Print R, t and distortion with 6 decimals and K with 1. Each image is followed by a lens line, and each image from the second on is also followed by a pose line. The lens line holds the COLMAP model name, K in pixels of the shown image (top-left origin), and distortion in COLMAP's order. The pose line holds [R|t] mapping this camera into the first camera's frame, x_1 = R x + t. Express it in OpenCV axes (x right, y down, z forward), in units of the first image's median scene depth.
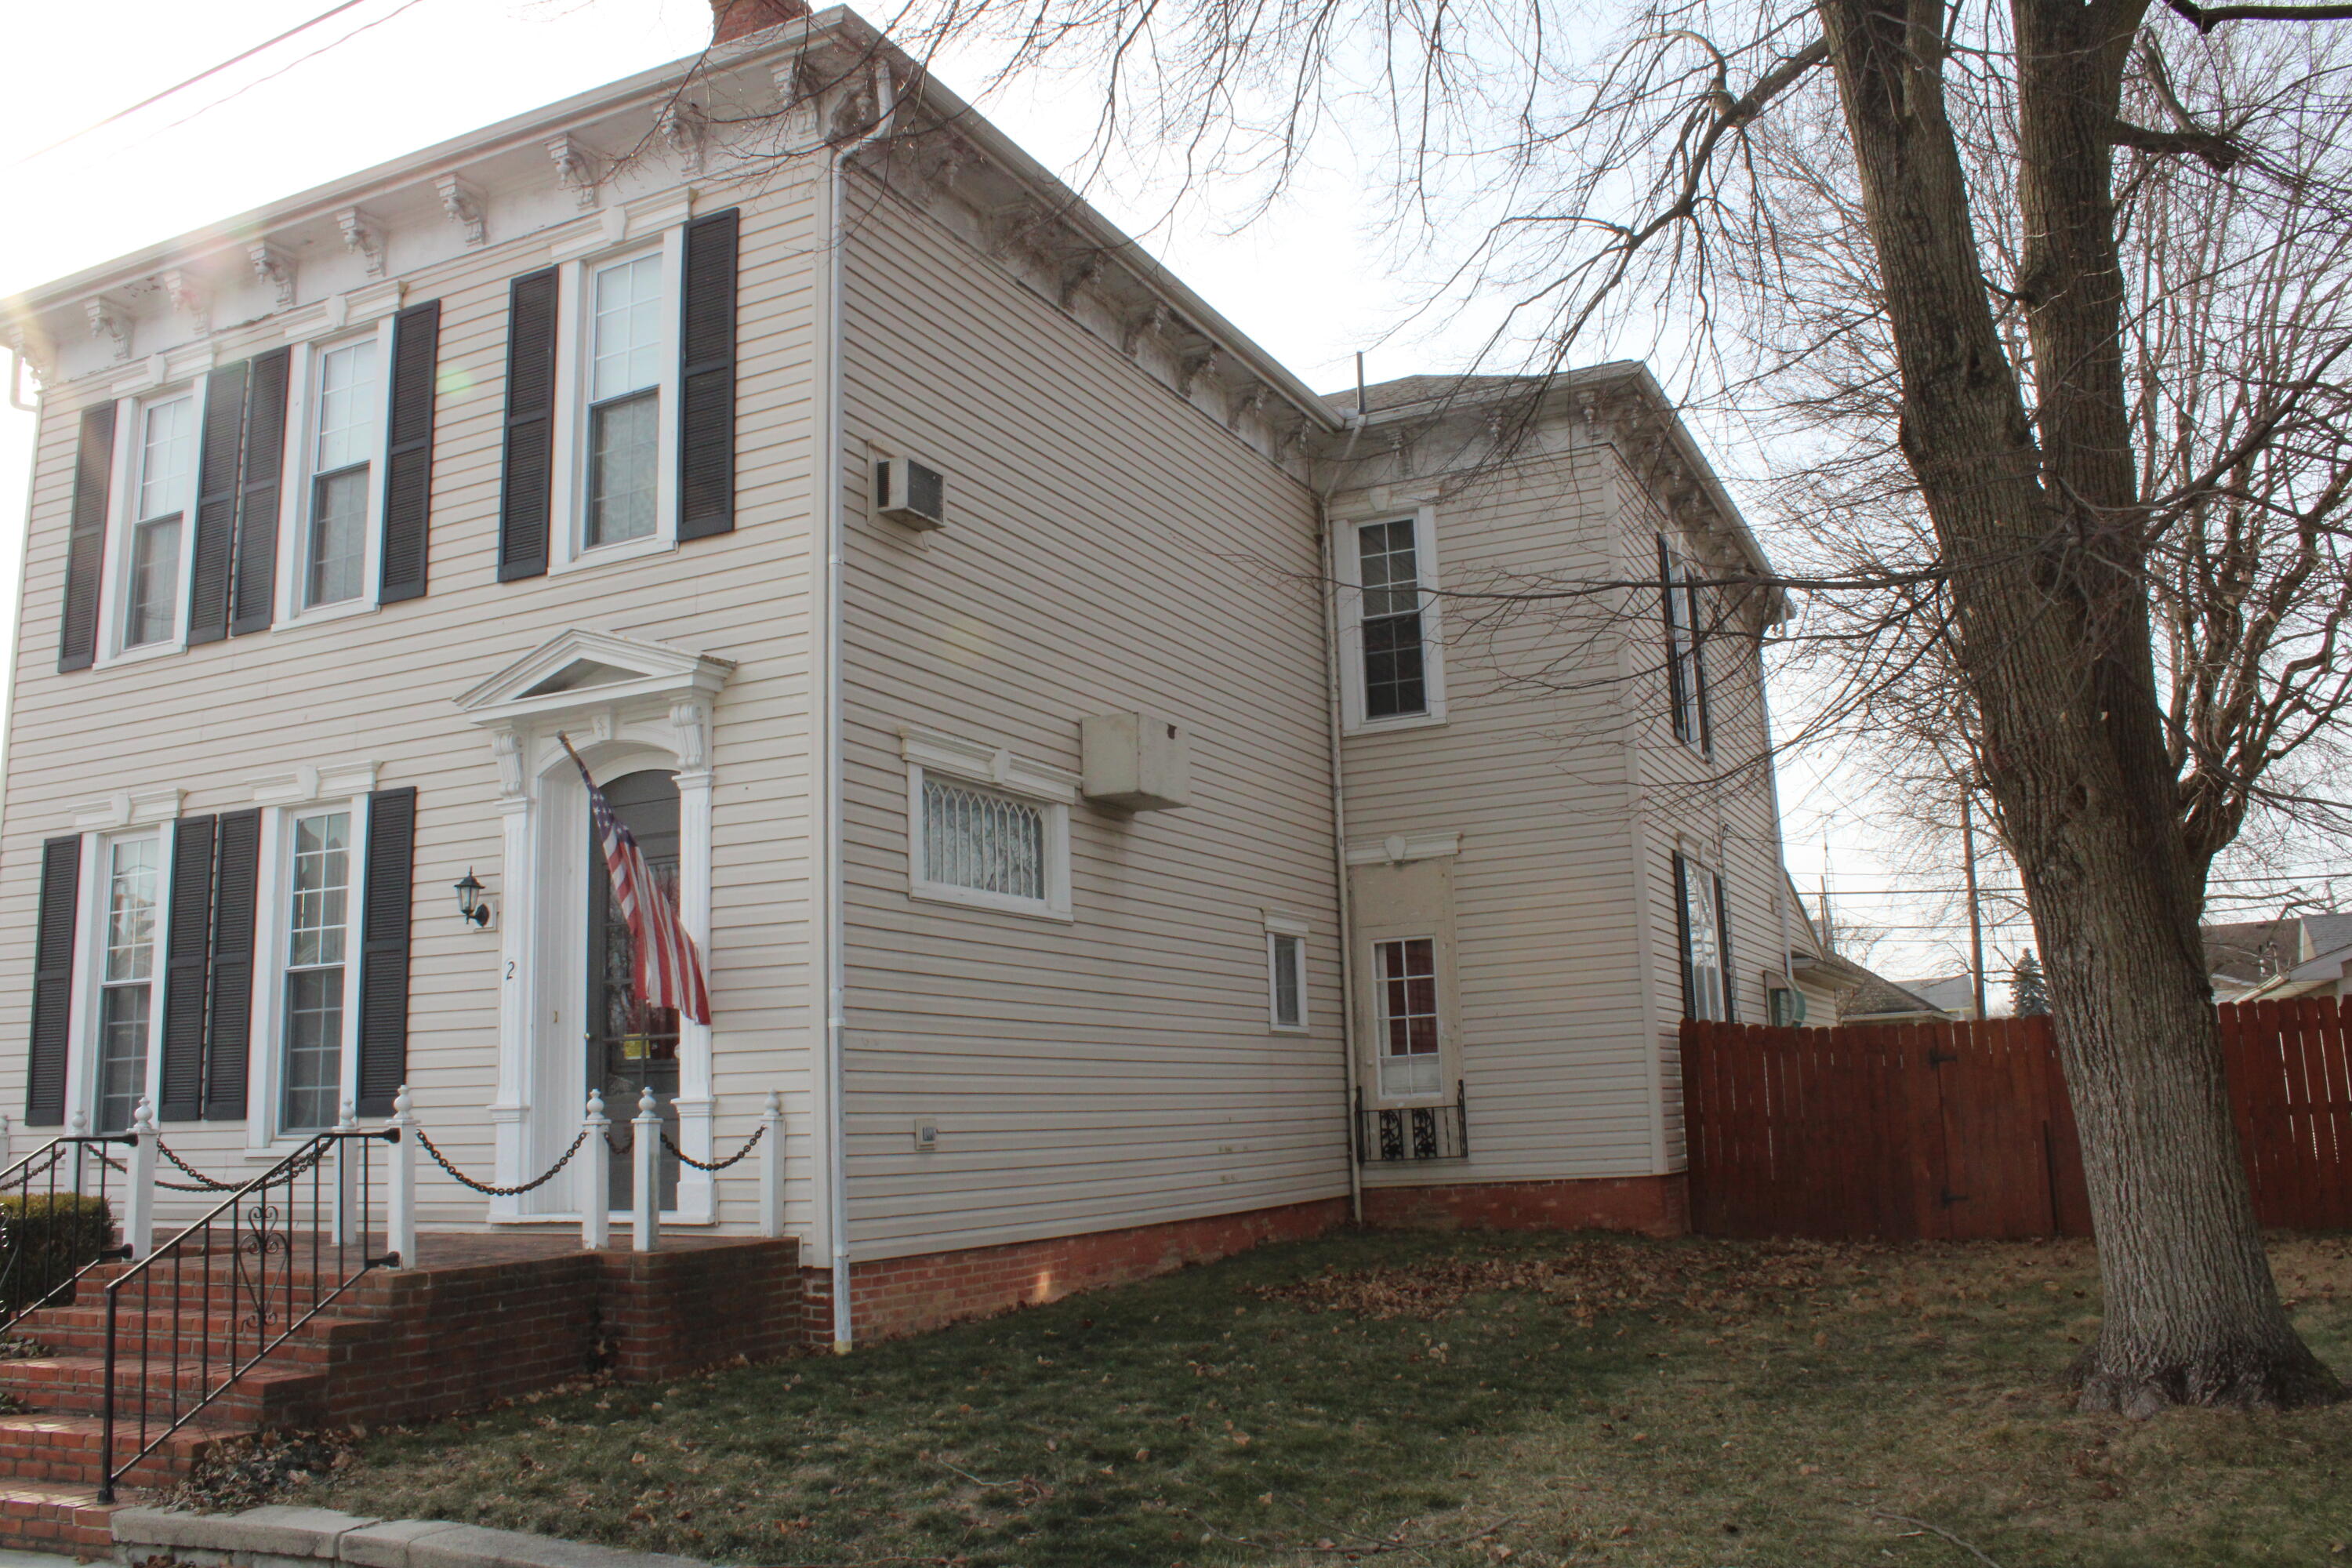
lens RADIAL K [[1986.8, 0, 1176.0], [0, 1986.8, 784.0], [0, 0, 1]] dist [-0.194813, 0.184007]
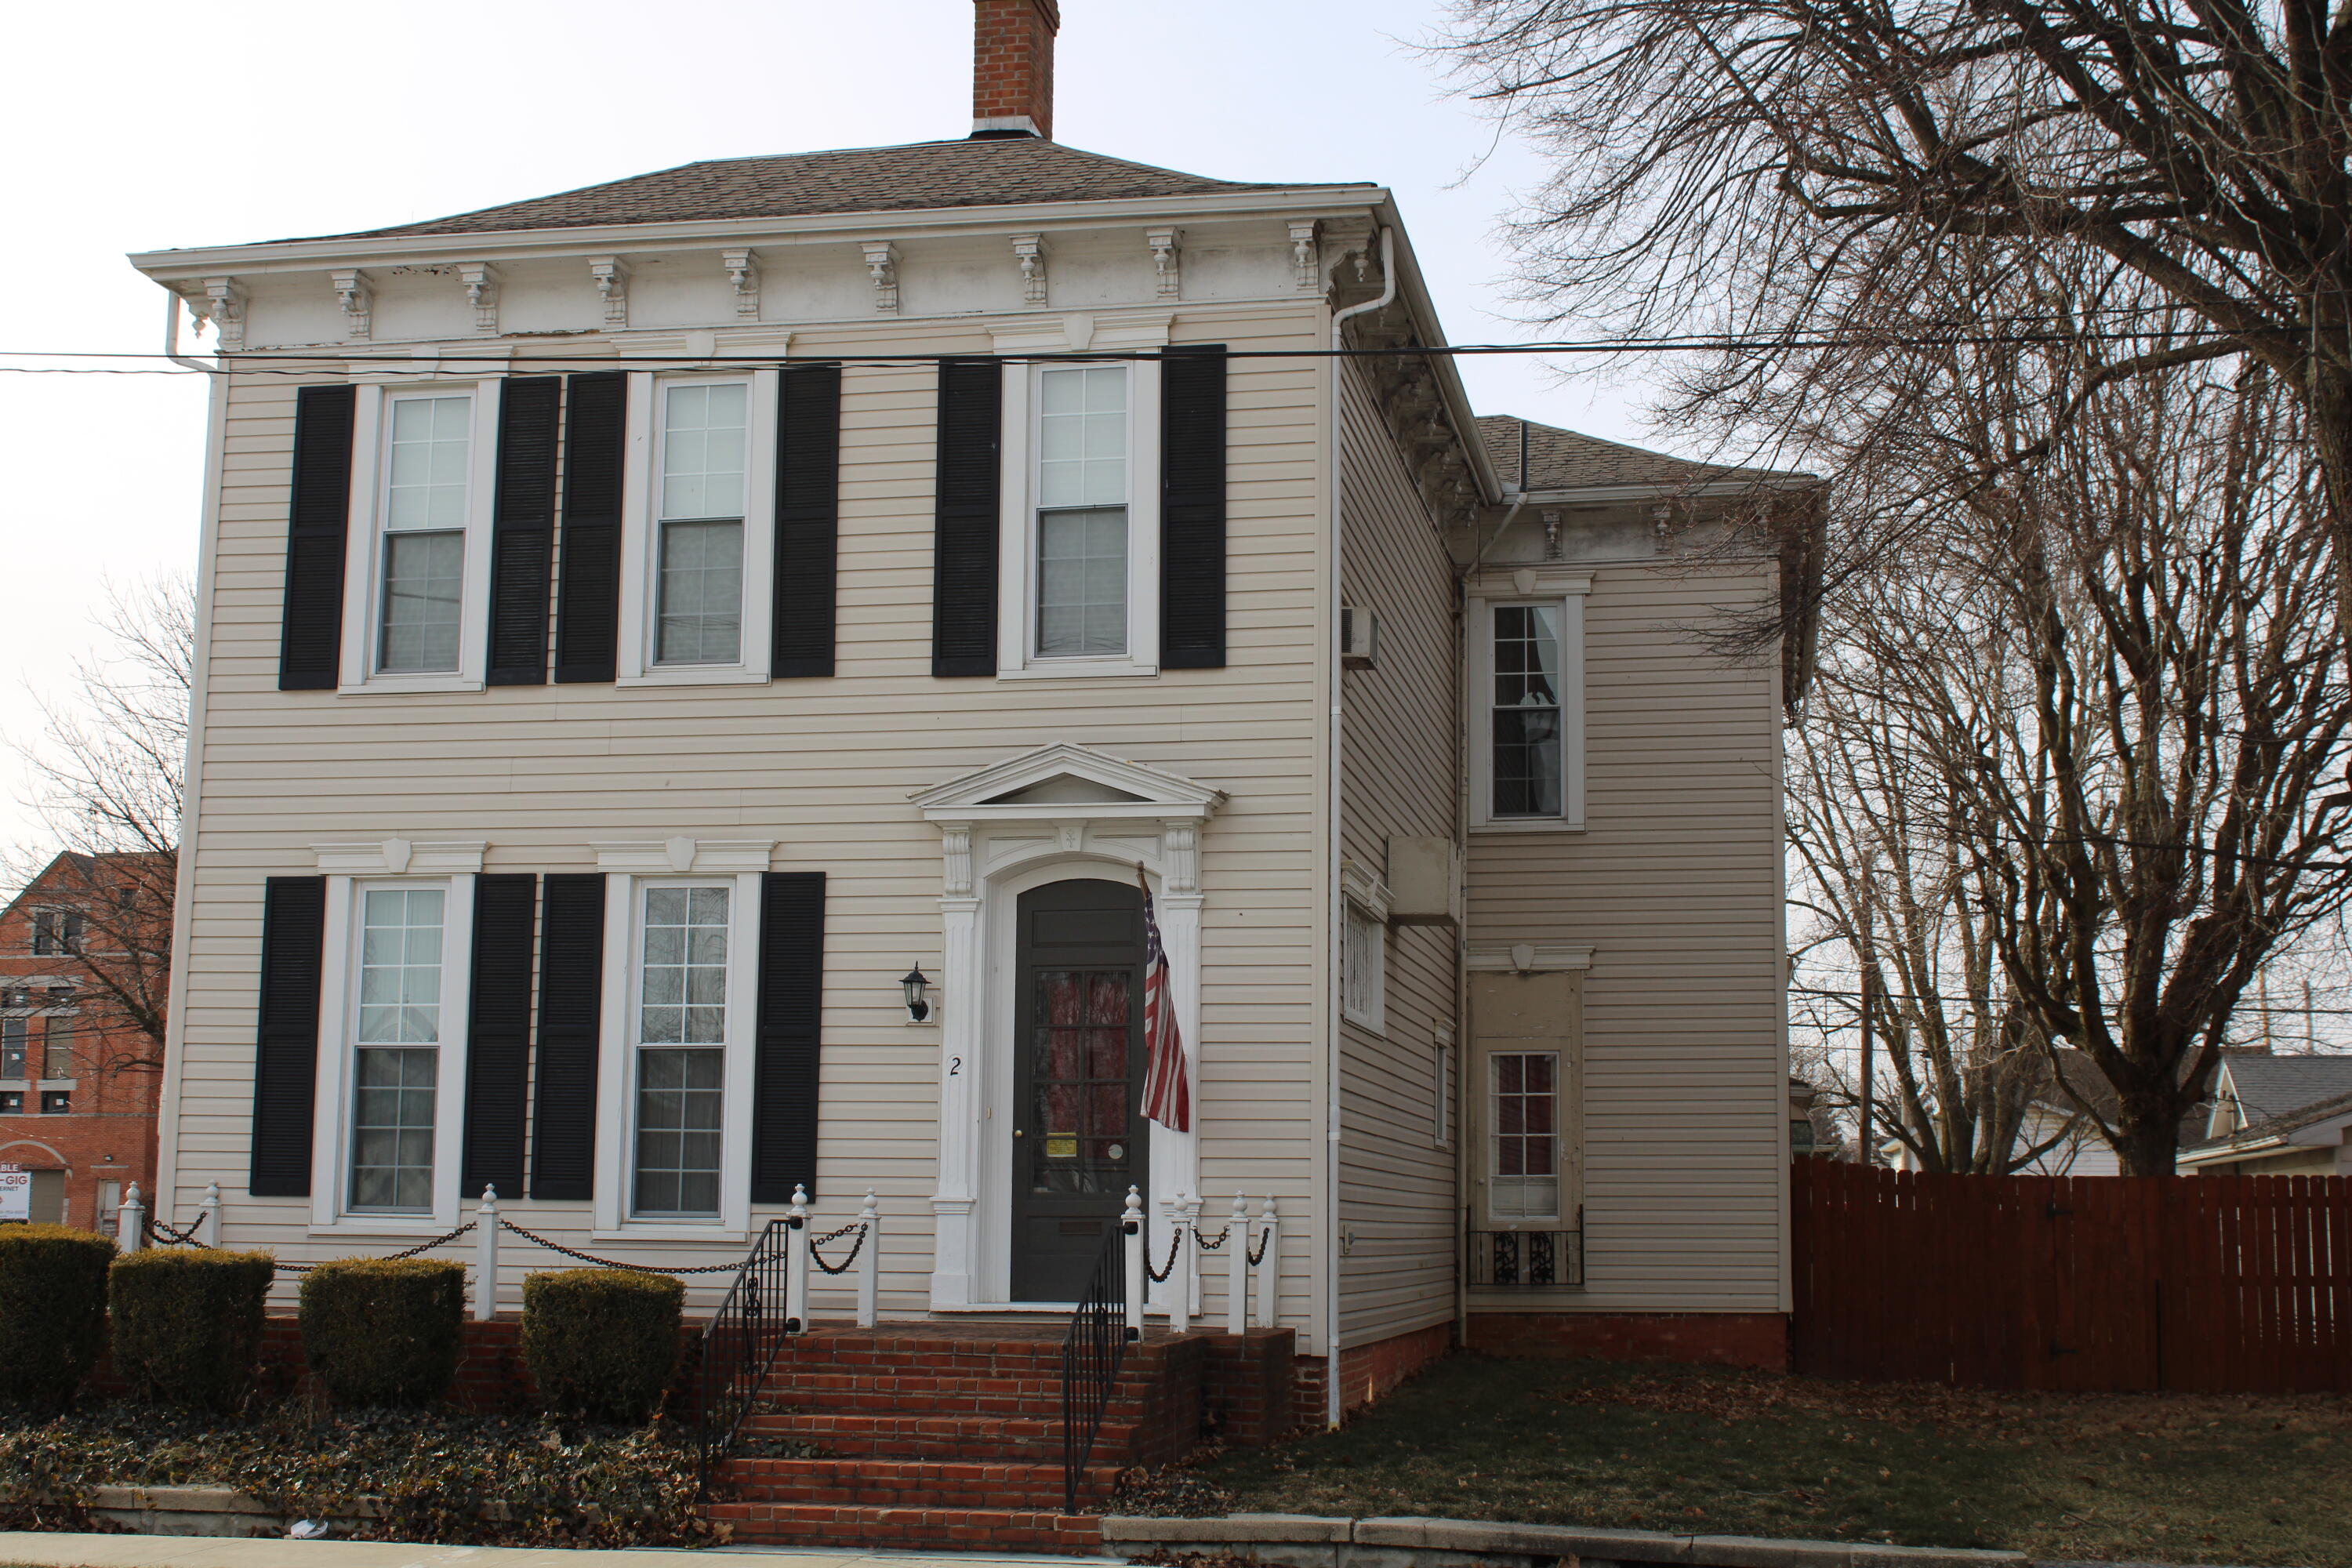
lens RADIAL K [[3160.9, 0, 1176.0], [0, 3160.9, 784.0], [0, 0, 1]] dist [-0.110651, 0.002316]
pose [[0.964325, 0.081276, 0.251936, -0.618012], [-0.087510, 0.996071, 0.013621, -0.079553], [-0.249839, -0.035182, 0.967648, -0.591685]]
